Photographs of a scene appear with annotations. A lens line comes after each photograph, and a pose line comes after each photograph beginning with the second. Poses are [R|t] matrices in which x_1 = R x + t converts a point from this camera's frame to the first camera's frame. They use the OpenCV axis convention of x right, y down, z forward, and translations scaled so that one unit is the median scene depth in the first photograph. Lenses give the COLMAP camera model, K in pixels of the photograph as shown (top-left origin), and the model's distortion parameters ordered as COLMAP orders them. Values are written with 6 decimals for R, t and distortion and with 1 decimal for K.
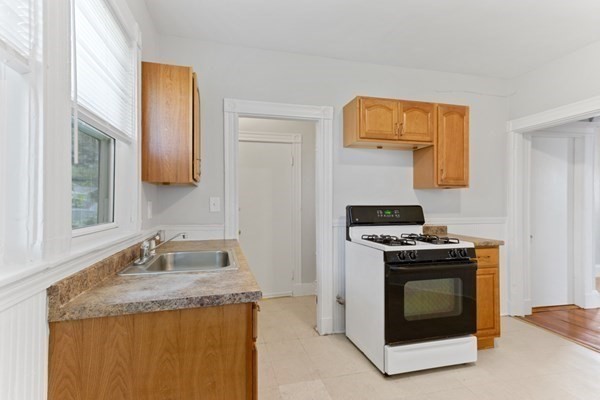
lens RADIAL K [[295.0, 0, 295.7], [0, 295.0, 201.4], [0, 0, 1]] dist [0.027021, 0.000907]
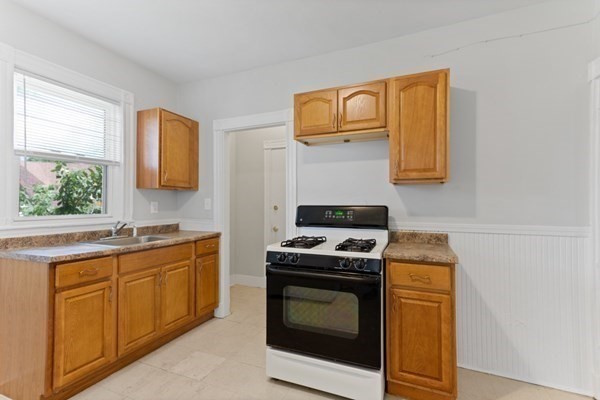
lens RADIAL K [[295.0, 0, 295.7], [0, 295.0, 201.4], [0, 0, 1]] dist [0.027021, 0.000907]
pose [[0.783602, -0.003741, -0.621251, 0.814836], [0.001077, 0.999989, -0.004663, 0.005492], [0.621262, 0.002985, 0.783597, 0.228956]]
